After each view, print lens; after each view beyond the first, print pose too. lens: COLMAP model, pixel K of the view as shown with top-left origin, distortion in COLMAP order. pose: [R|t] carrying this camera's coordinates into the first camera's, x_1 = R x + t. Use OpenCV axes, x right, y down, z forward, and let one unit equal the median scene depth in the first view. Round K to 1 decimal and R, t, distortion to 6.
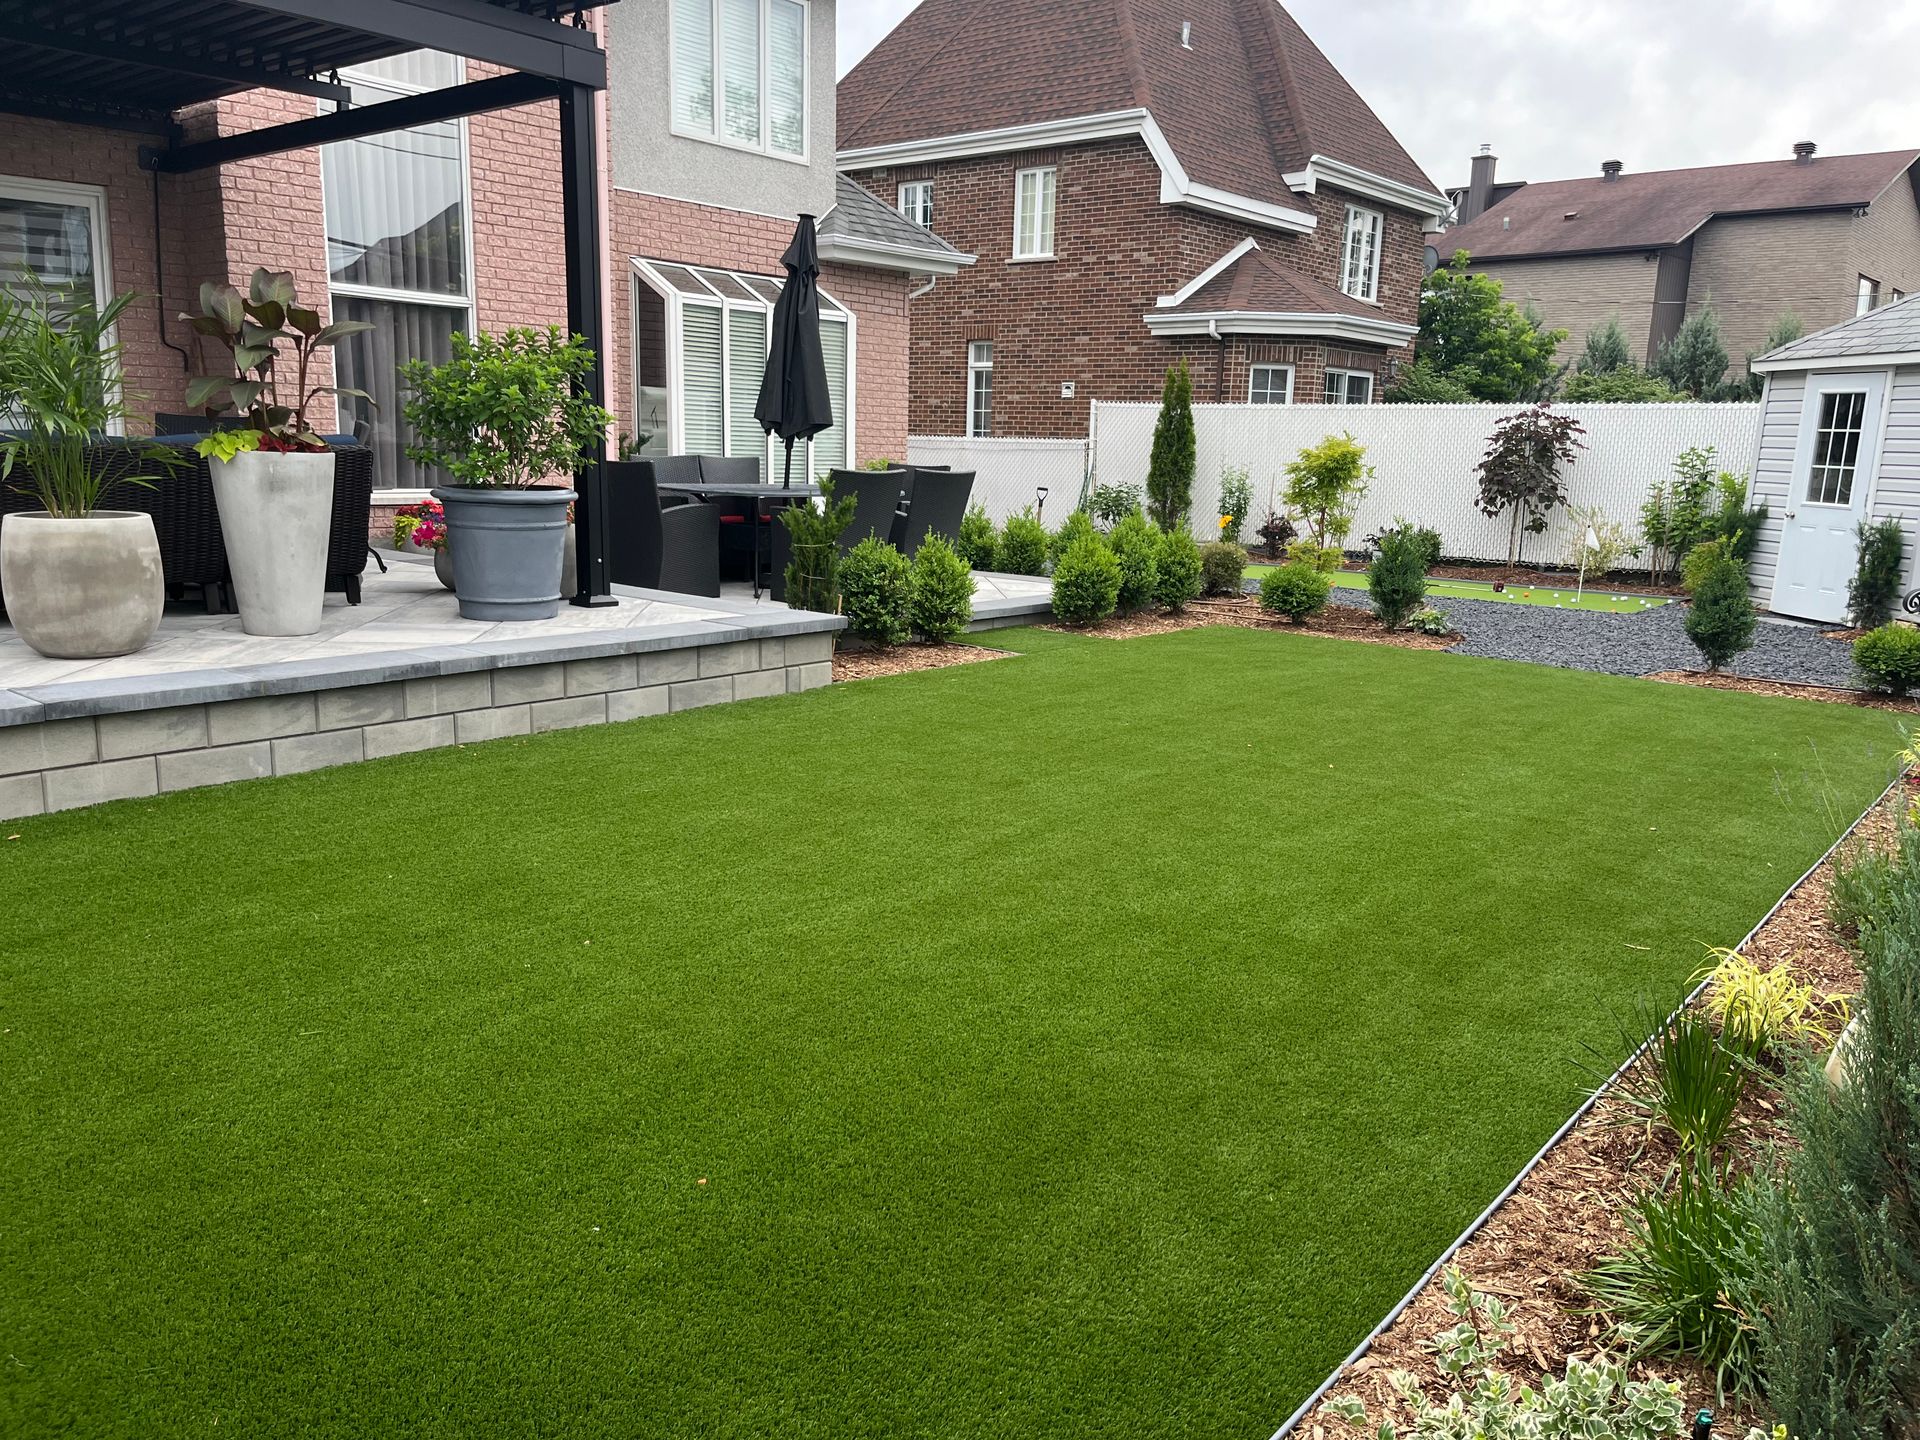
lens RADIAL K [[1445.5, 0, 967.6], [0, 1445.5, 726.8], [0, 0, 1]] dist [0.069277, -0.094316]
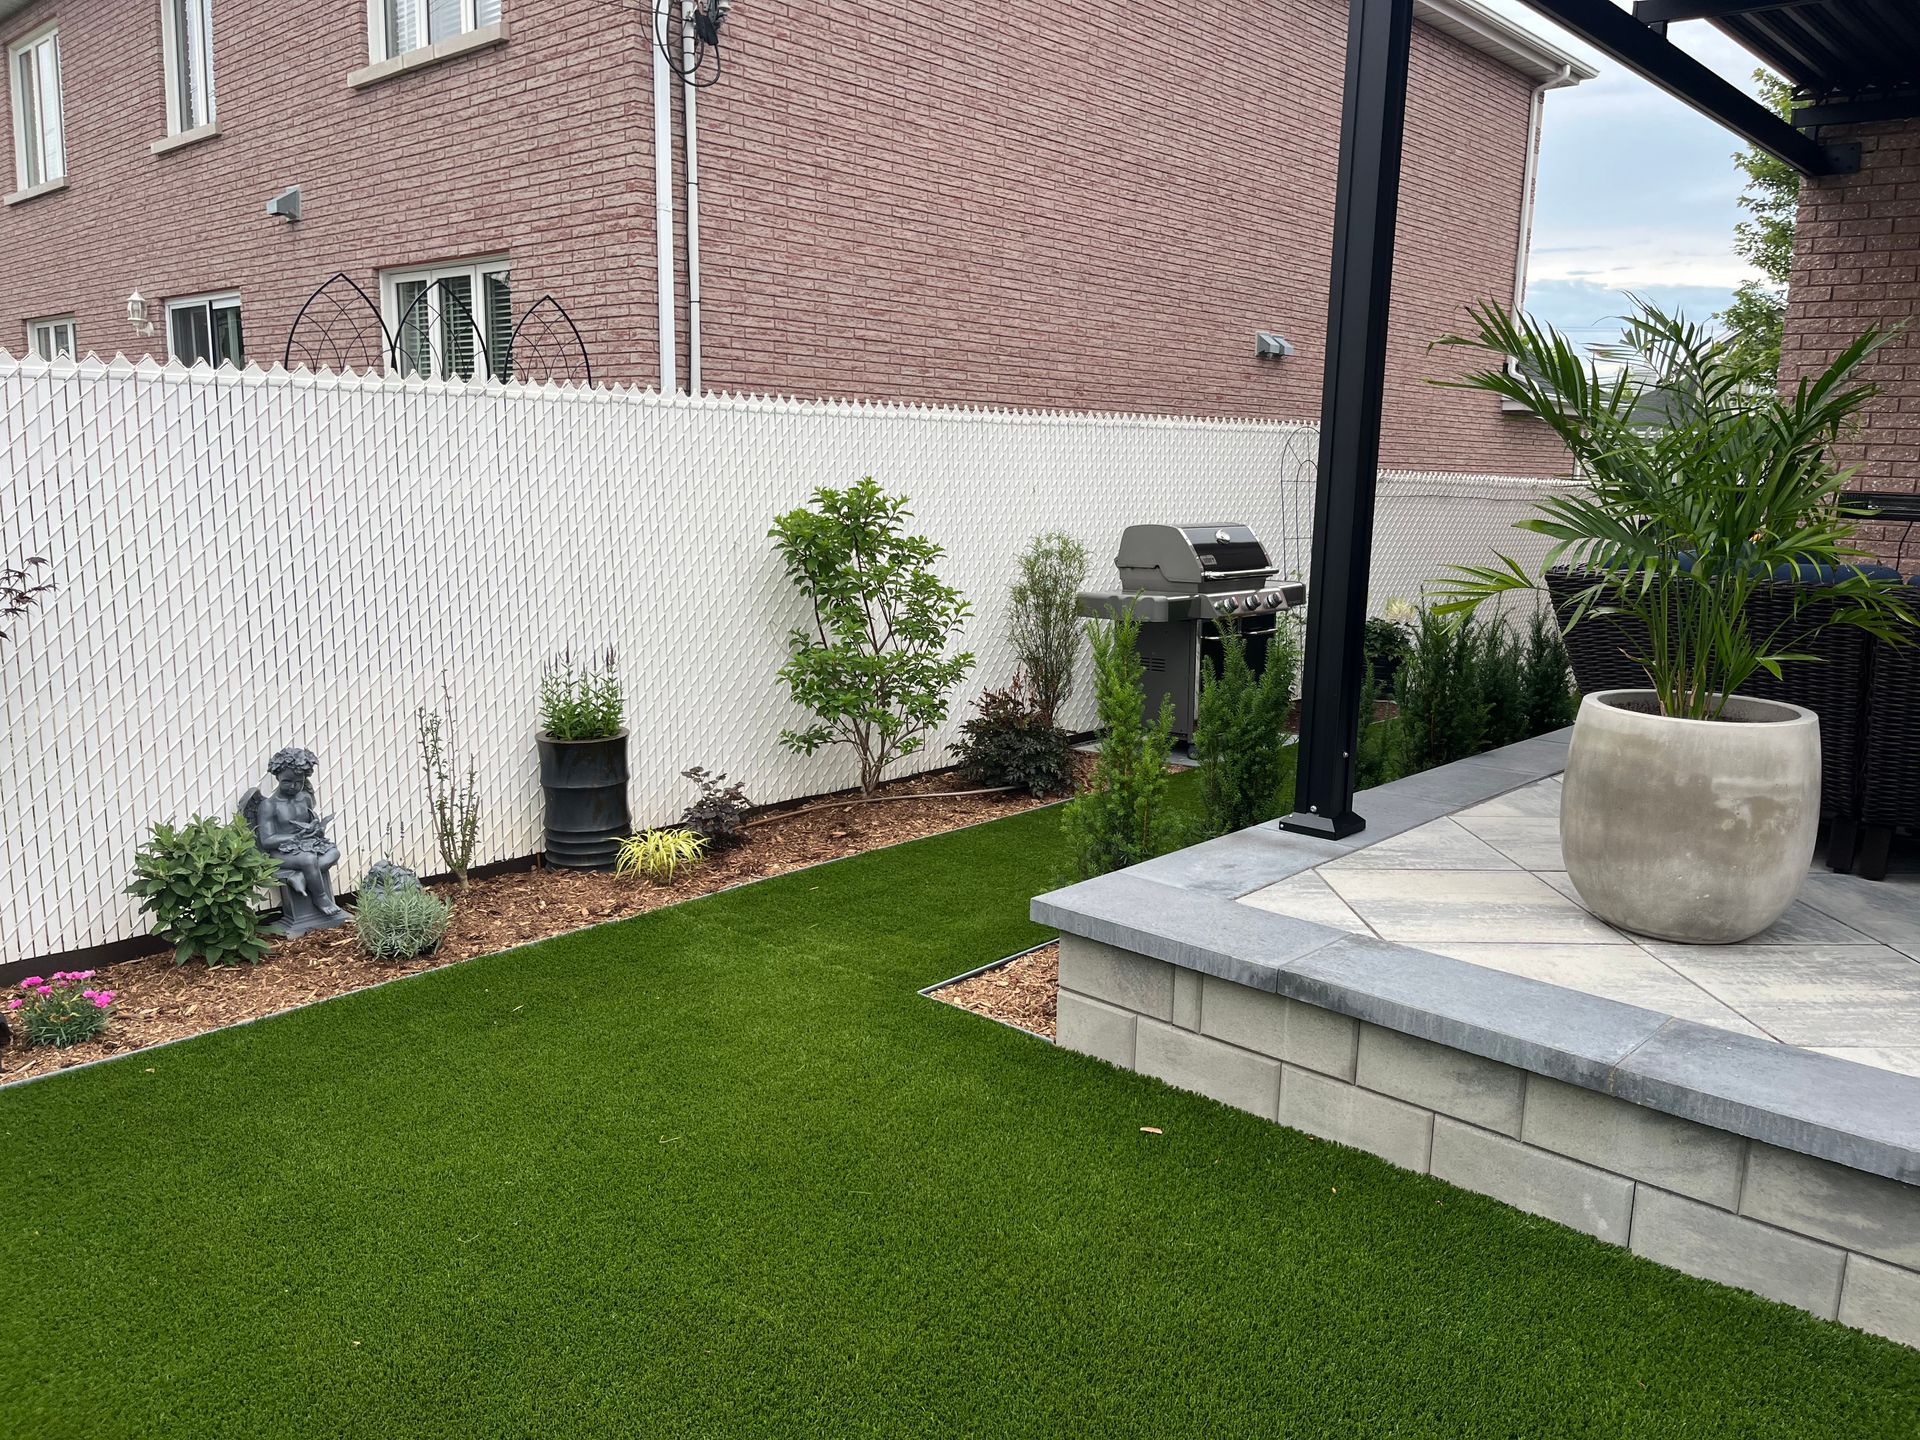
lens RADIAL K [[1445.5, 0, 953.7], [0, 1445.5, 728.6], [0, 0, 1]] dist [0.069277, -0.094316]
pose [[-0.052114, 0.153766, -0.986732, 0.012827], [-0.222056, 0.961554, 0.161571, -0.156739], [0.973640, 0.227530, -0.015966, 0.672975]]
